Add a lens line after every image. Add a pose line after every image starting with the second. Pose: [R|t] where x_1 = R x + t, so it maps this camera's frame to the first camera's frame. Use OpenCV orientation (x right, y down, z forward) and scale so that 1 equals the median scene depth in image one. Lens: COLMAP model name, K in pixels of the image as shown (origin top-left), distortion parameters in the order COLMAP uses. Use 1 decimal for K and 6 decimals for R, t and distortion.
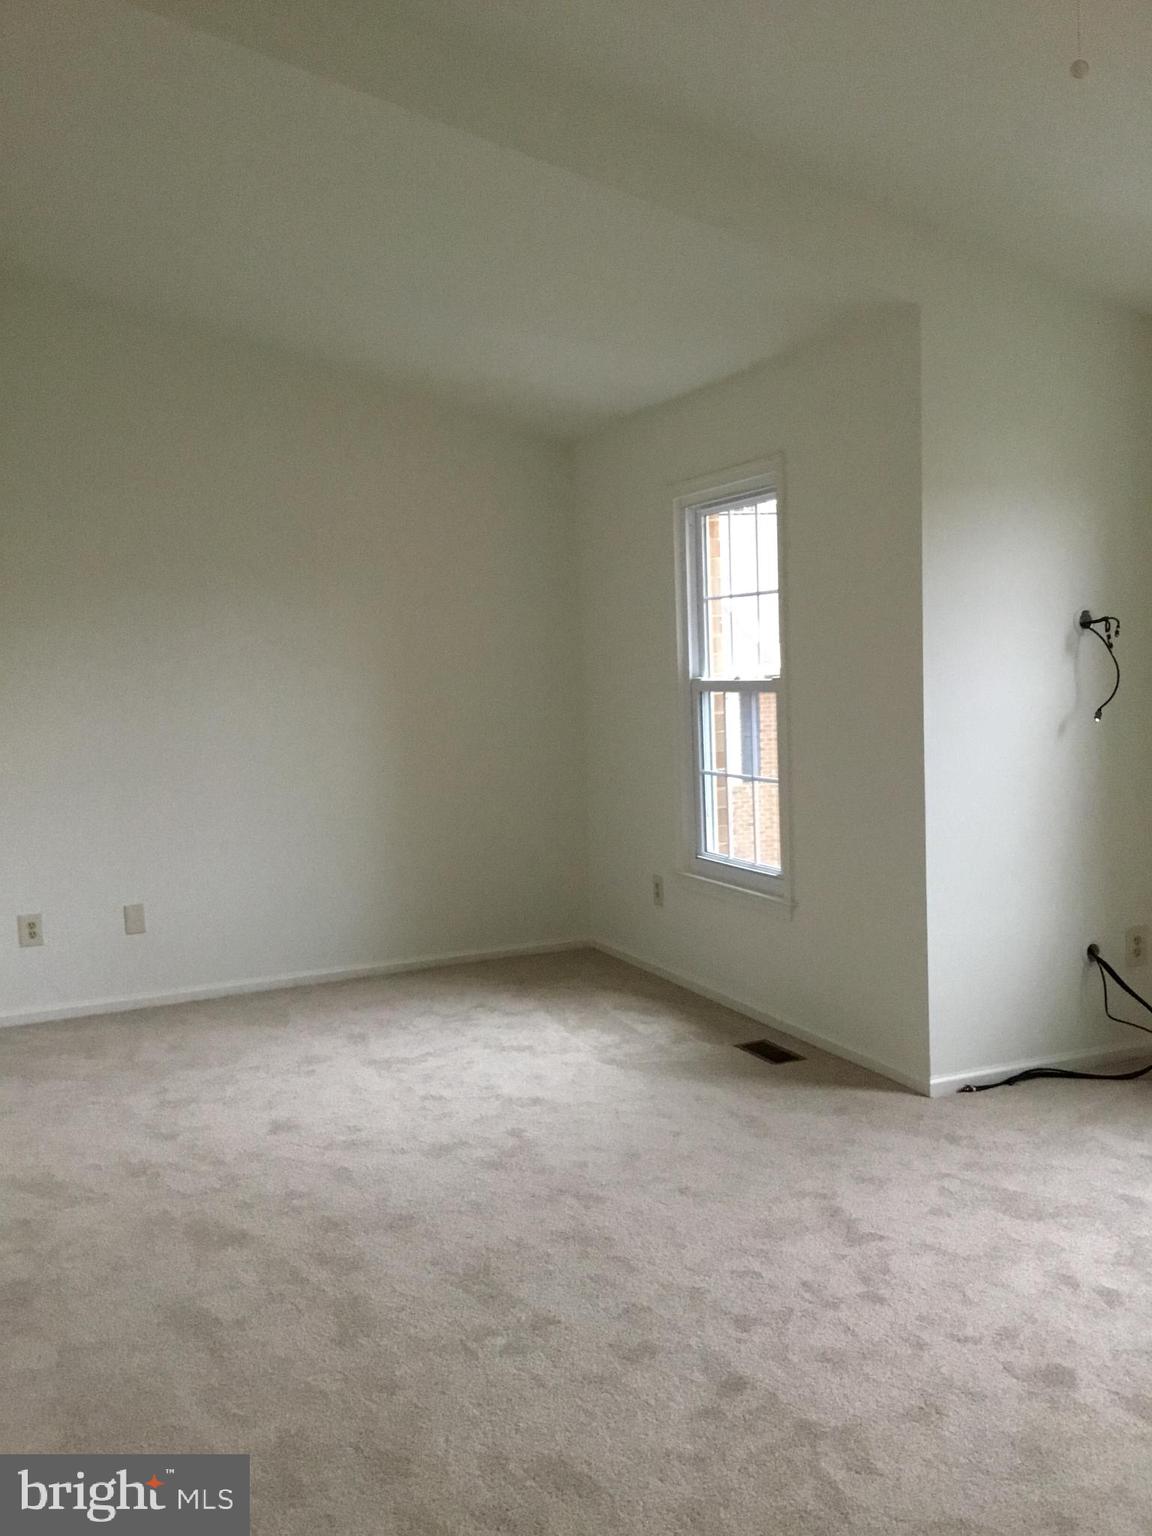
lens RADIAL K [[1382.2, 0, 574.8], [0, 1382.2, 786.3], [0, 0, 1]] dist [0.127988, -0.242264]
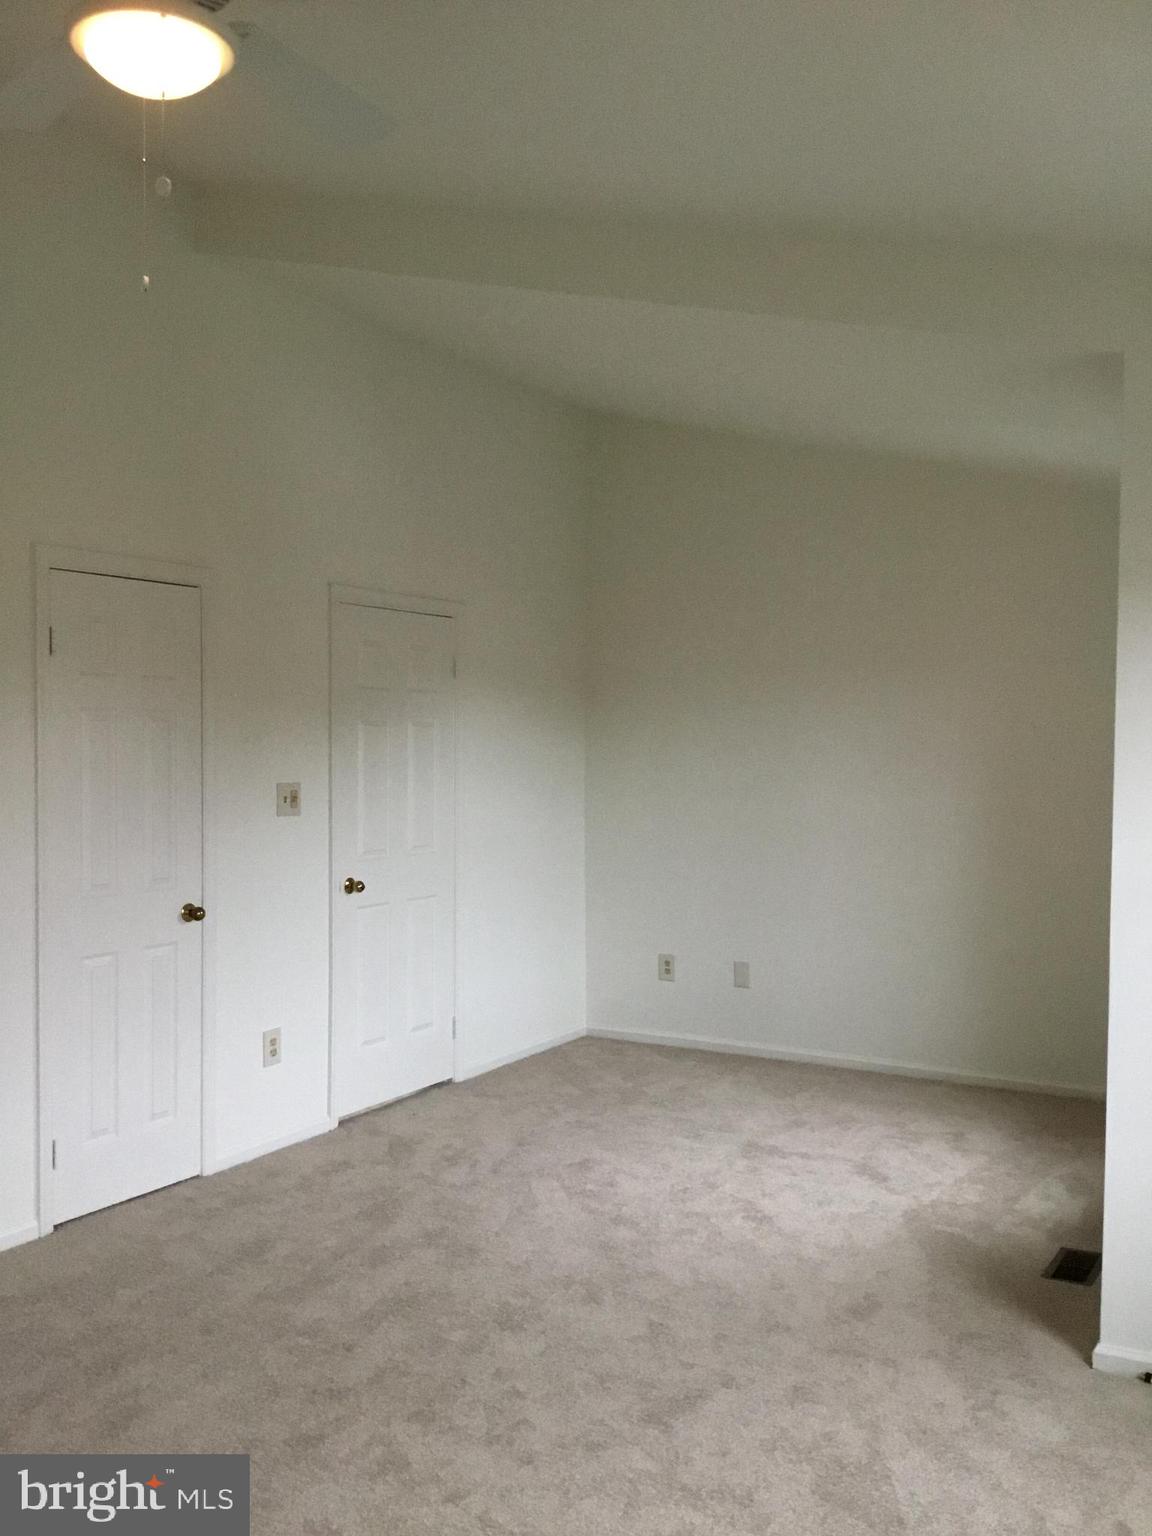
lens RADIAL K [[1382.2, 0, 574.8], [0, 1382.2, 786.3], [0, 0, 1]] dist [0.127988, -0.242264]
pose [[0.616251, 0.075451, -0.783927, 0.608854], [-0.106906, 0.994201, 0.011649, -0.071385], [0.780260, 0.076628, 0.620744, 0.241728]]
